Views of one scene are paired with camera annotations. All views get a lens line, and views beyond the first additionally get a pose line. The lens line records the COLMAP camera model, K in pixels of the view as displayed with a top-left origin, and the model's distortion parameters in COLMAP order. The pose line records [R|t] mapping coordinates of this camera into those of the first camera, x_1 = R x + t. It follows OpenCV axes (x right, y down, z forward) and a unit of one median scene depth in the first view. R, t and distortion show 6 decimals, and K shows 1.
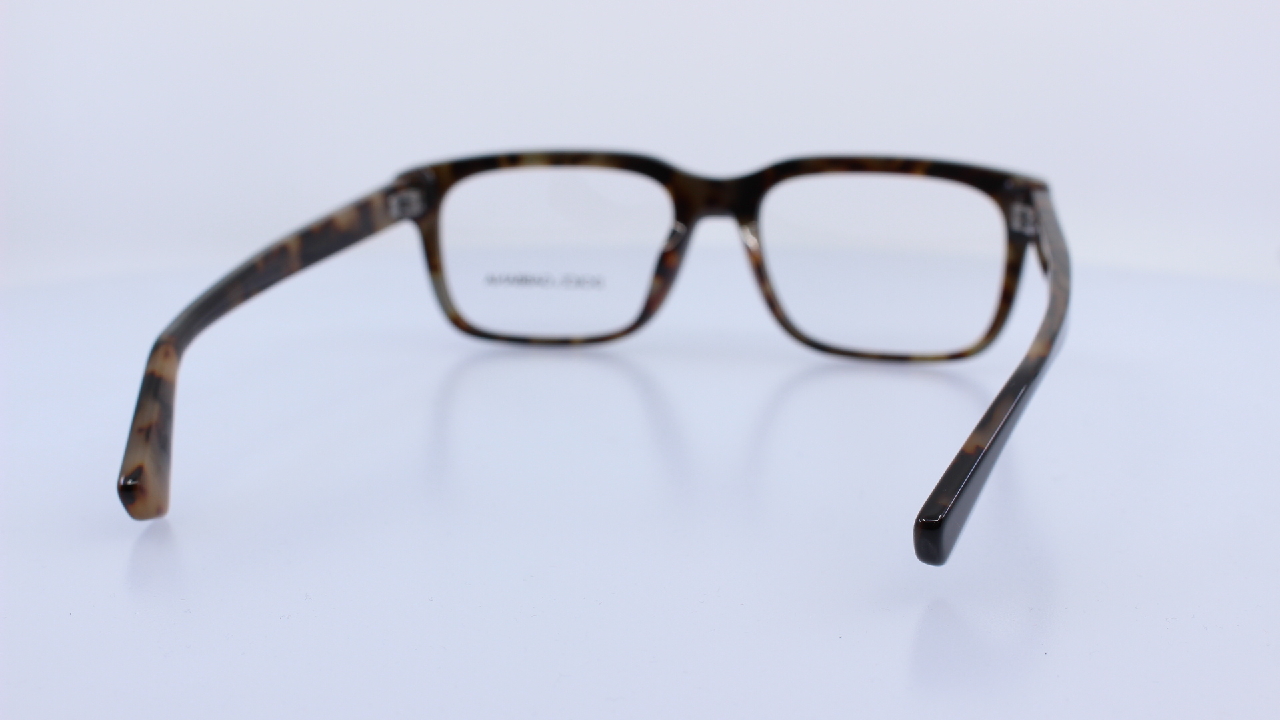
lens RADIAL K [[1702.3, 0, 640.0], [0, 1702.3, 360.0], [0, 0, 1]] dist [-0.098631, 0.026435]
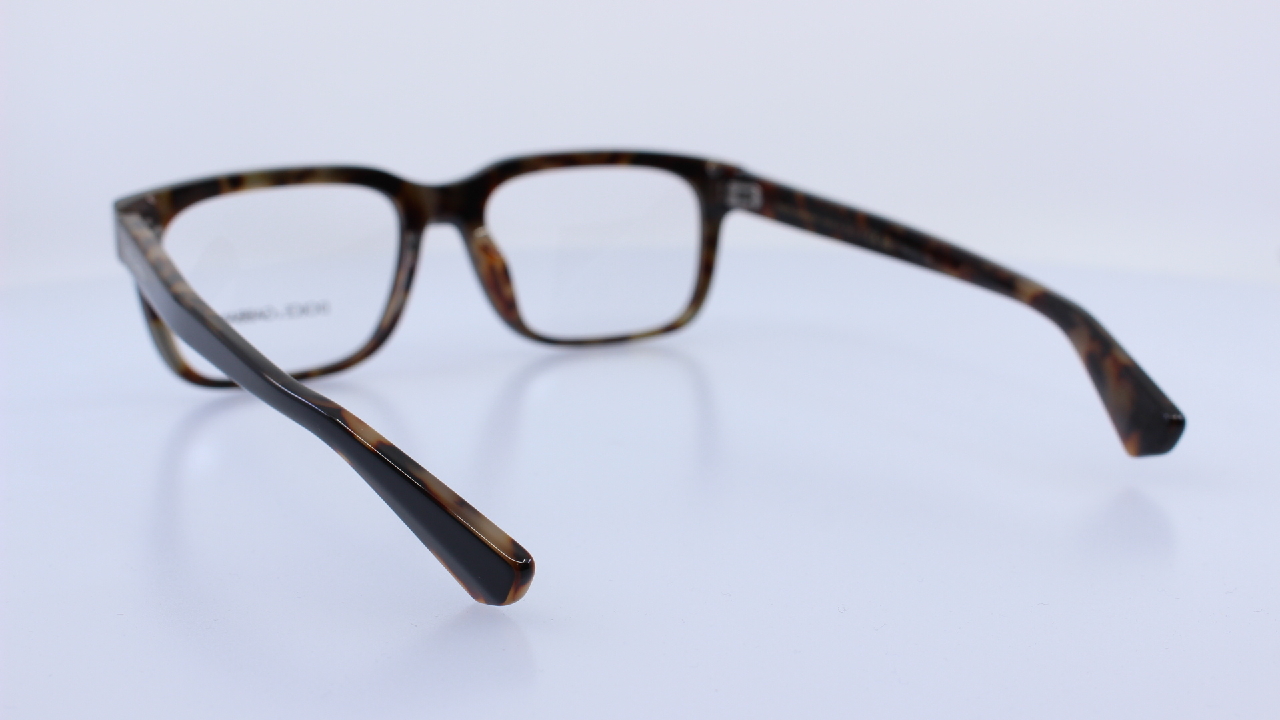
lens RADIAL K [[1702.3, 0, 640.0], [0, 1702.3, 360.0], [0, 0, 1]] dist [-0.098631, 0.026435]
pose [[0.715868, -0.137956, 0.684472, -0.550544], [0.155081, 0.987217, 0.036780, -0.025324], [-0.680796, 0.079819, 0.728111, 0.216375]]
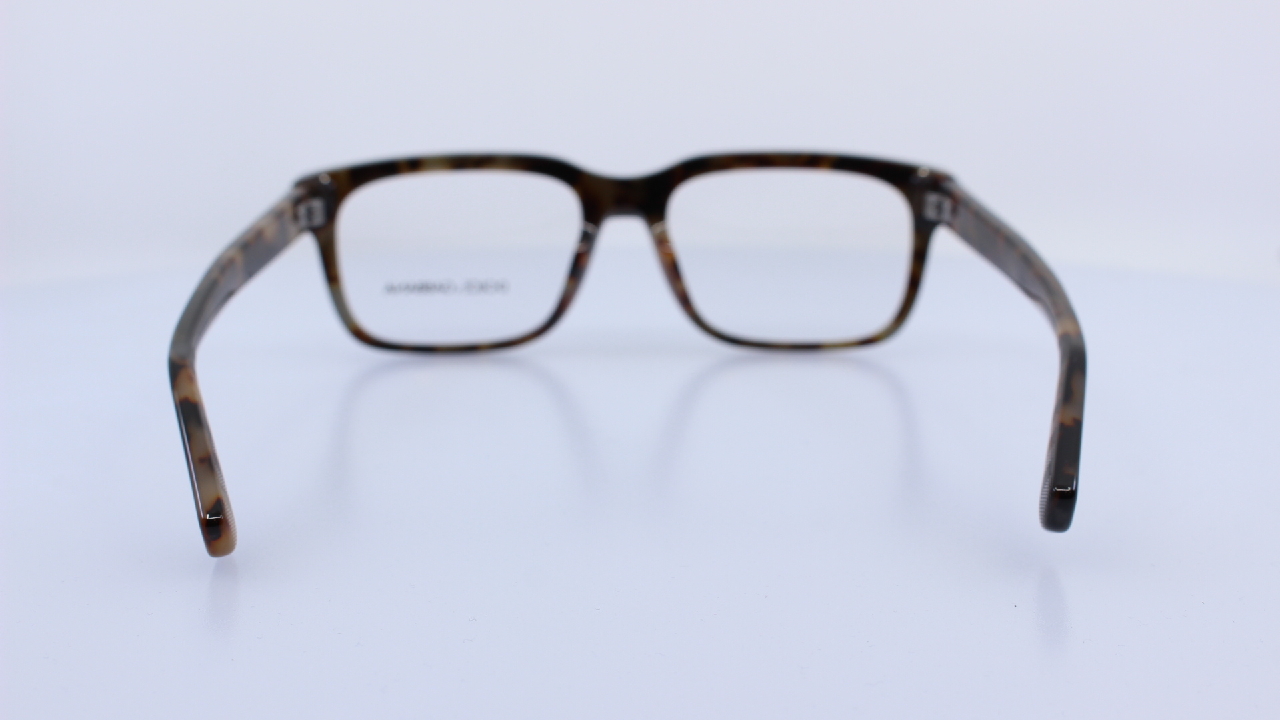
lens RADIAL K [[1702.3, 0, 640.0], [0, 1702.3, 360.0], [0, 0, 1]] dist [-0.098631, 0.026435]
pose [[0.966204, -0.054339, 0.251987, -0.203063], [0.053470, 0.998516, 0.010300, -0.009090], [-0.252172, 0.003522, 0.967676, 0.024798]]
